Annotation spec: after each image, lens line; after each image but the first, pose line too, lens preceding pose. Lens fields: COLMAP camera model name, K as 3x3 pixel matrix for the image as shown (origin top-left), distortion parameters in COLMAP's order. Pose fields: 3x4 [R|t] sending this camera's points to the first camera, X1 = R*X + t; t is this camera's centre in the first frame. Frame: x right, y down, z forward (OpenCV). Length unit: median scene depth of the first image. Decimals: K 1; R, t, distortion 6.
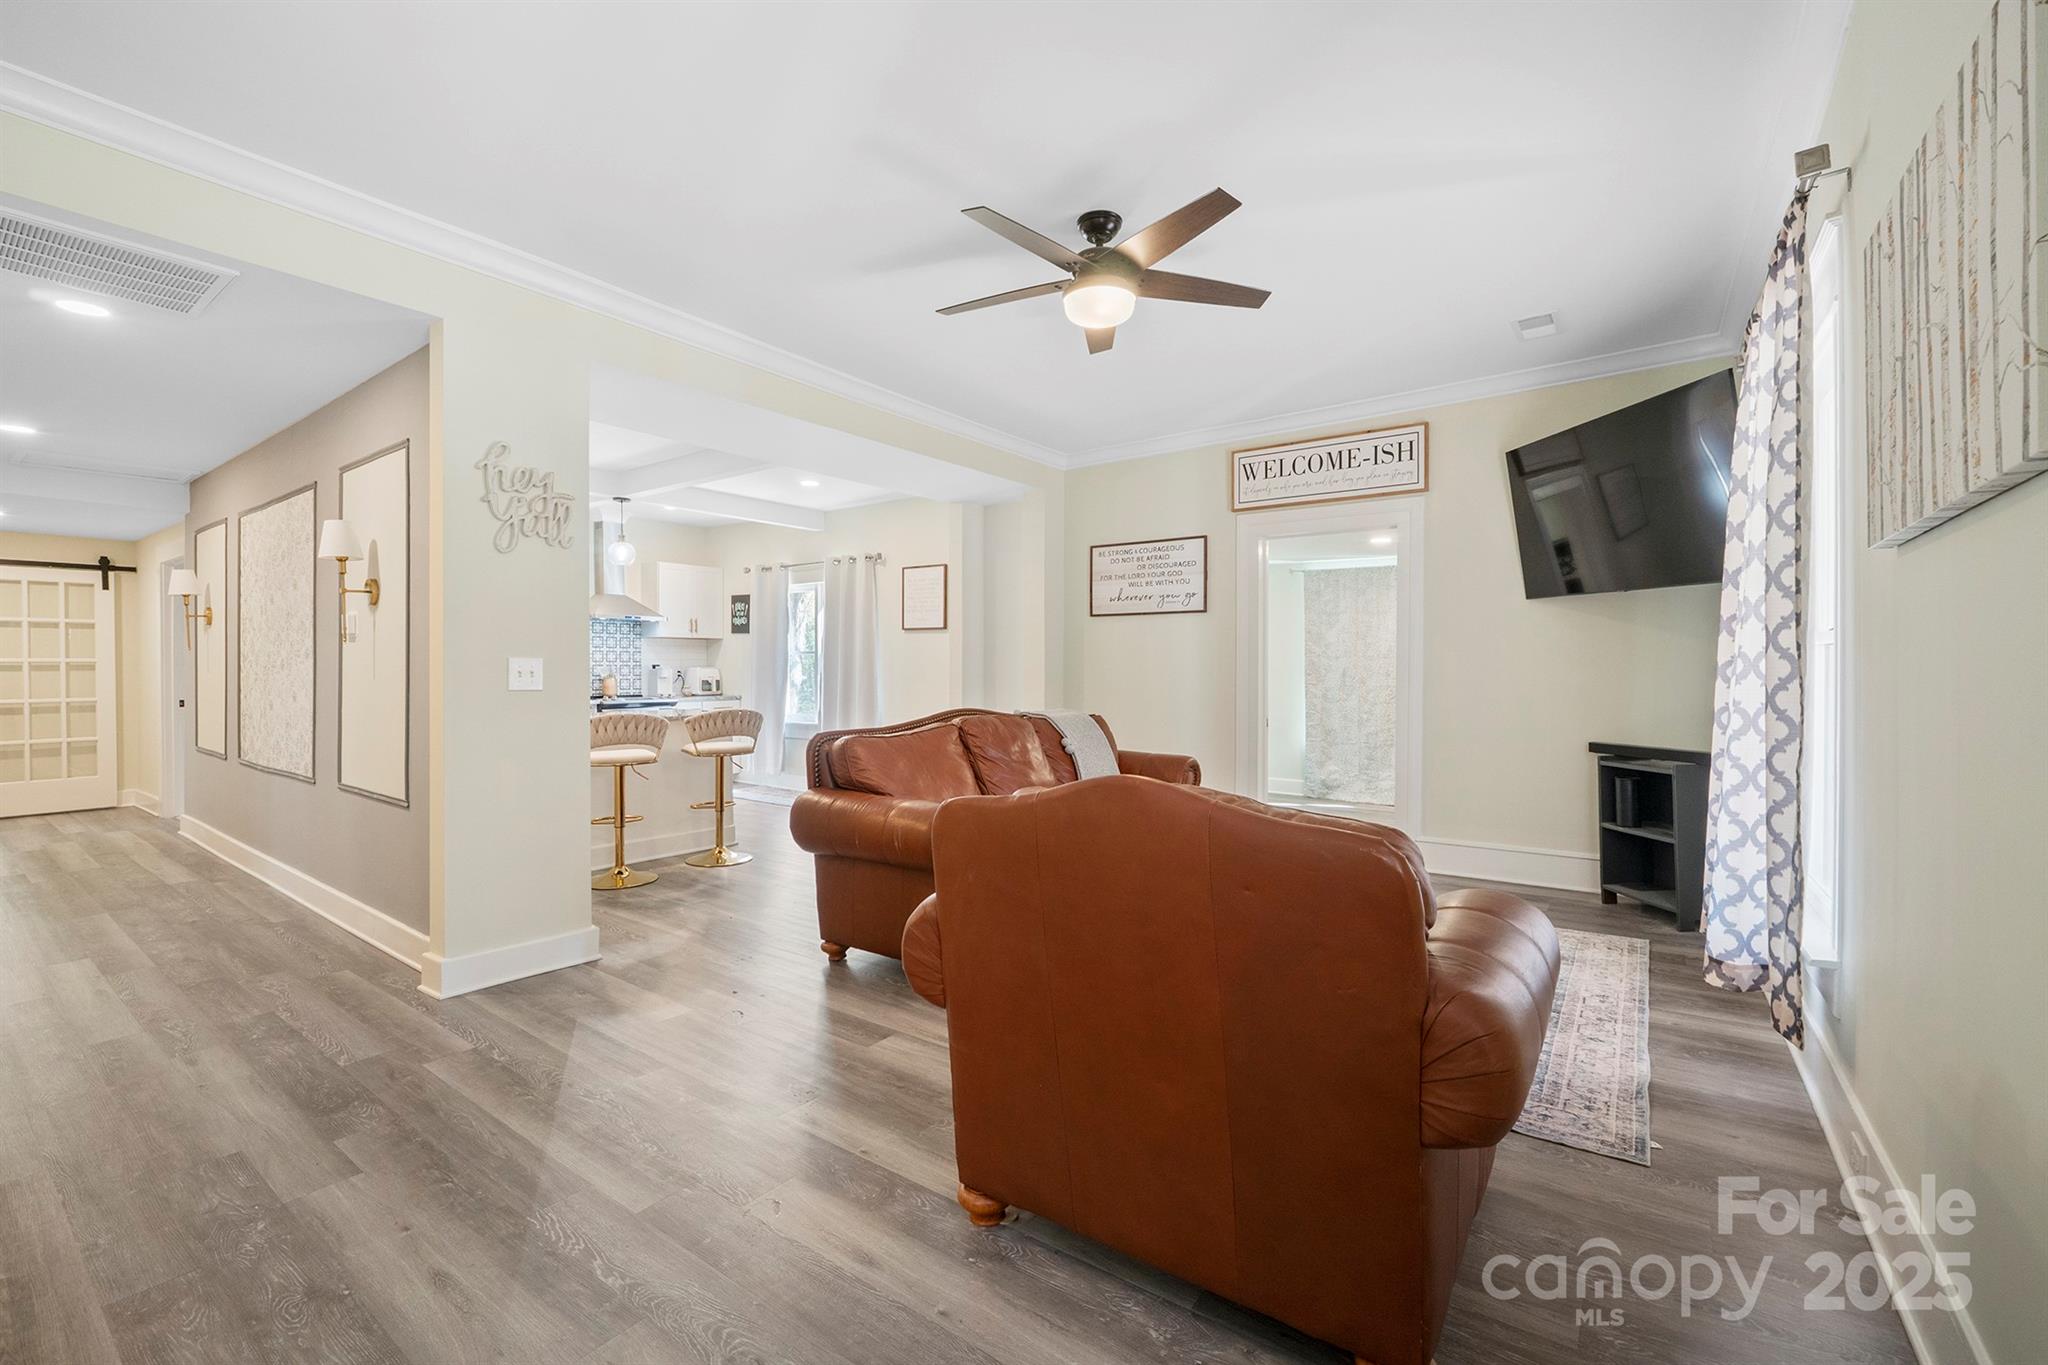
lens RADIAL K [[858.4, 0, 1025.5], [0, 858.4, 669.7], [0, 0, 1]] dist [-0.005911, -0.000463]
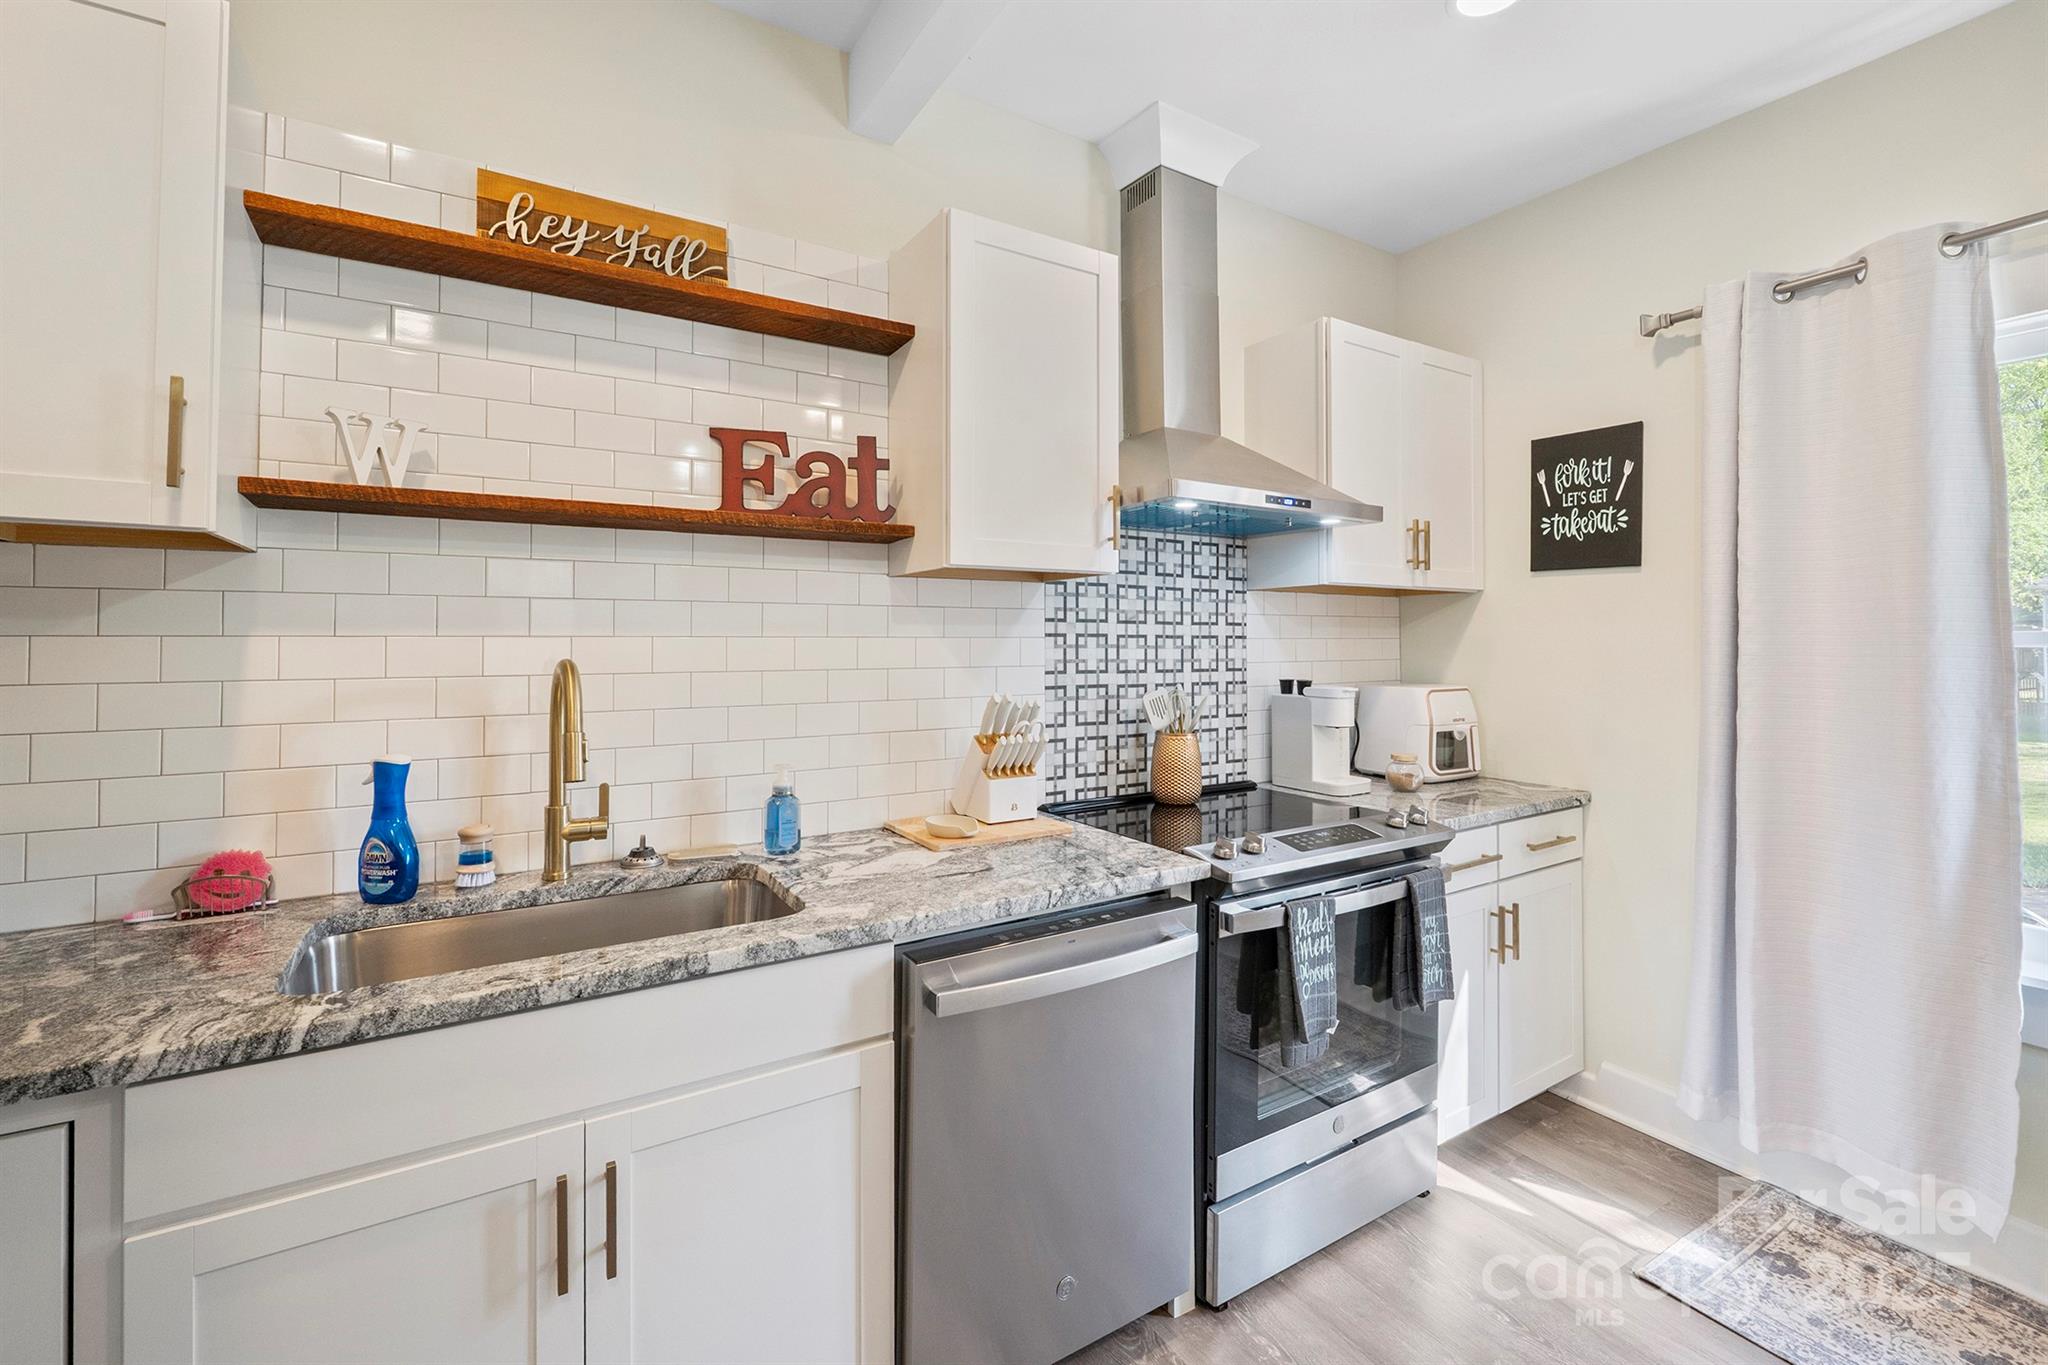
lens RADIAL K [[858.4, 0, 991.2], [0, 858.4, 636.8], [0, 0, 1]] dist [-0.005911, -0.000463]
pose [[0.922350, -0.003442, -0.386340, -0.611054], [-0.000536, 0.999948, -0.010189, -0.026028], [0.386355, 0.009605, 0.922300, 1.013369]]
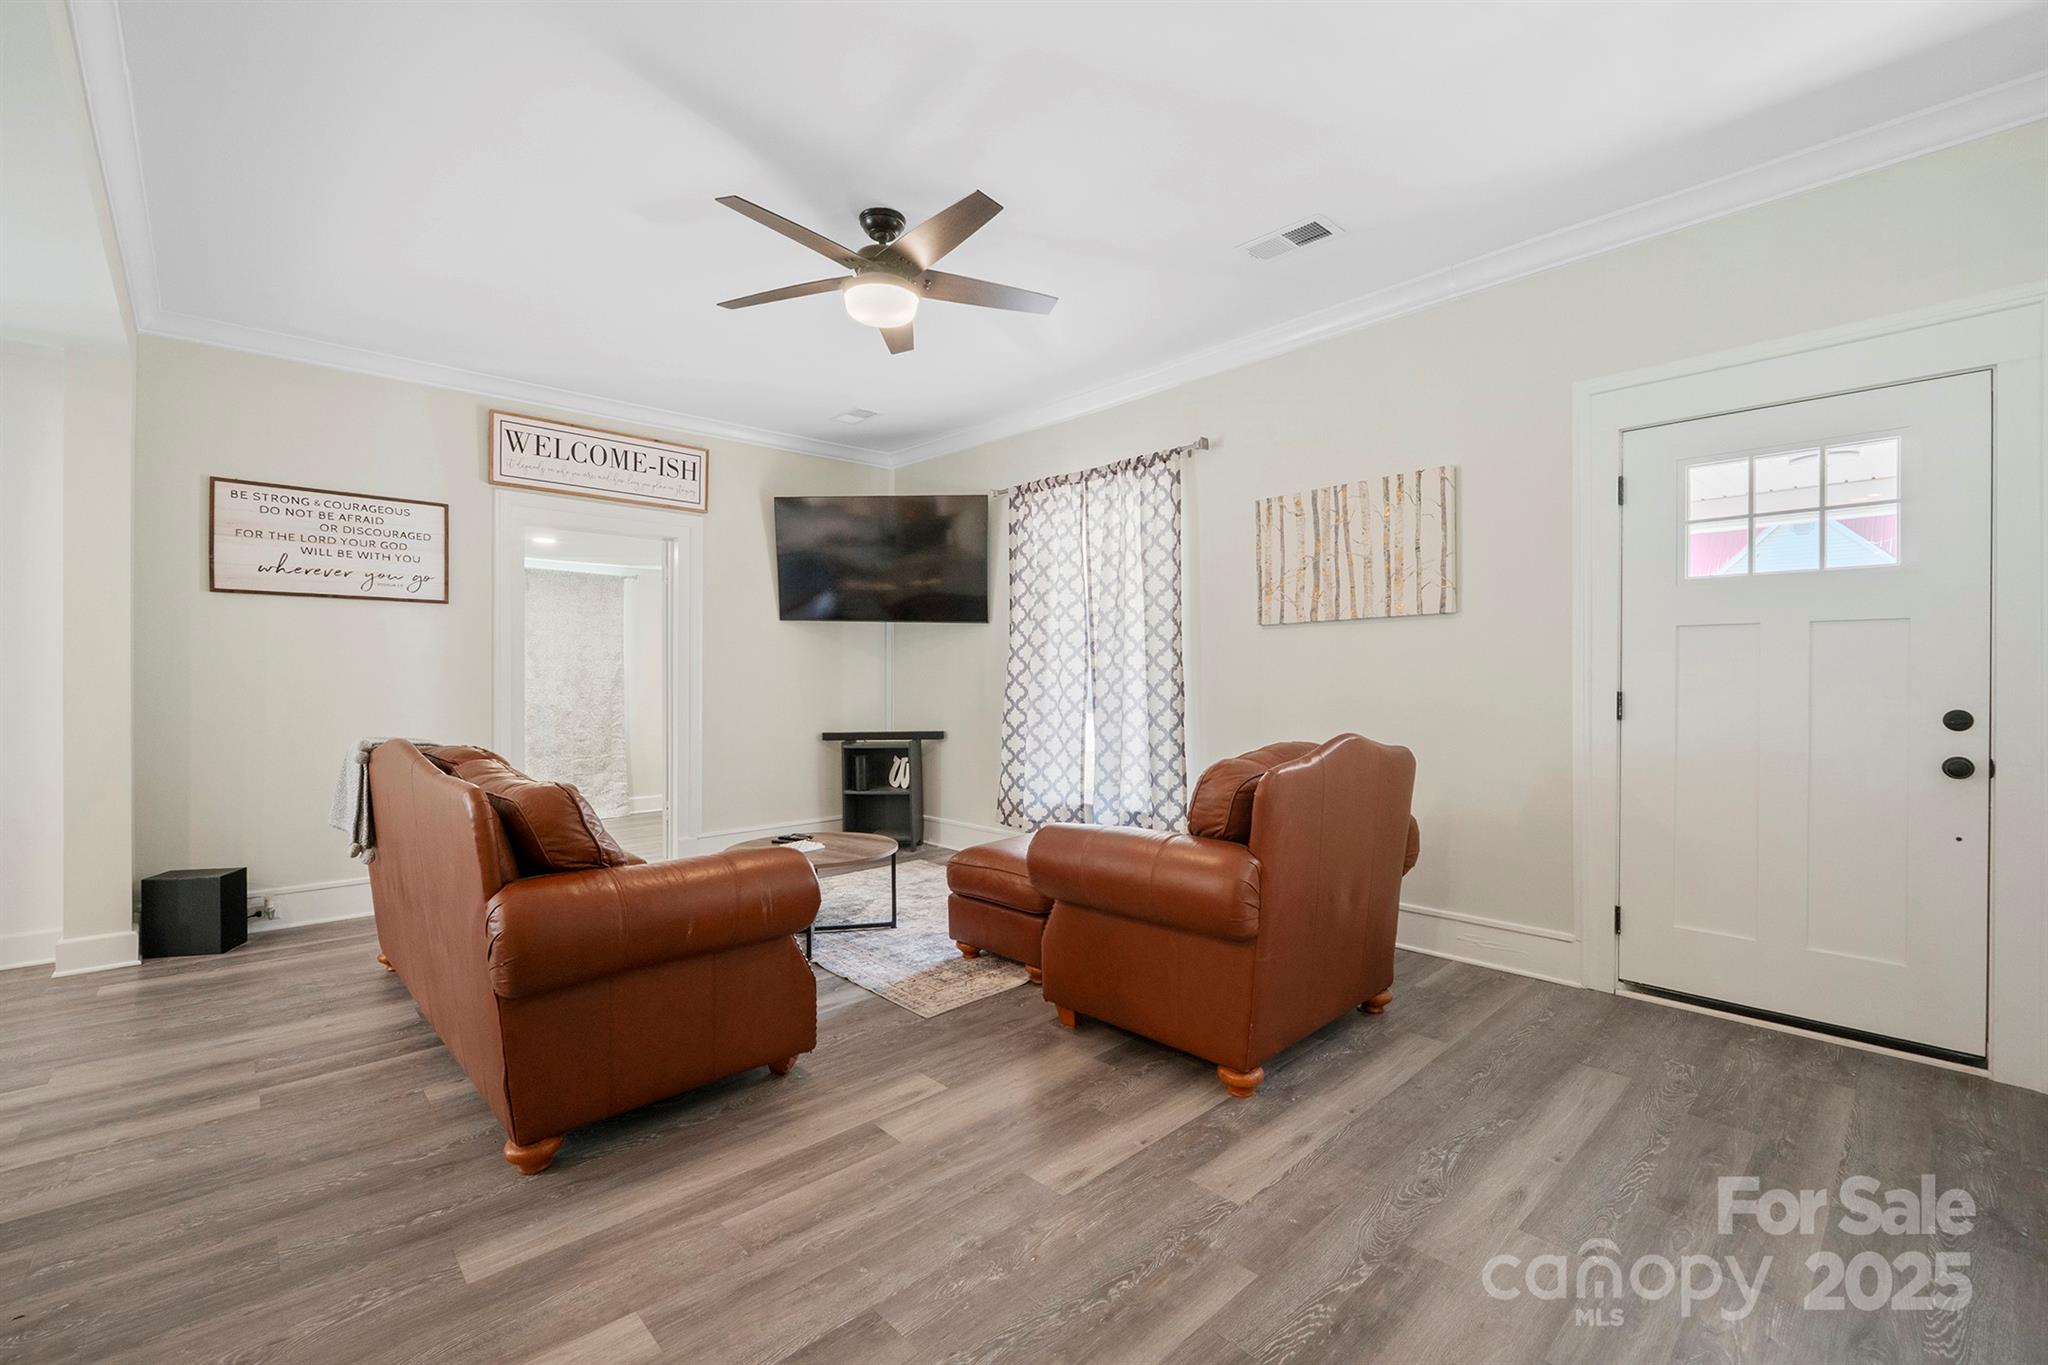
lens RADIAL K [[858.4, 0, 1017.1], [0, 858.4, 687.2], [0, 0, 1]] dist [-0.005911, -0.000463]
pose [[0.199081, -0.009276, 0.979939, -0.442235], [0.002151, 0.999957, 0.009029, 0.002267], [-0.979981, 0.000310, 0.199093, 0.341107]]
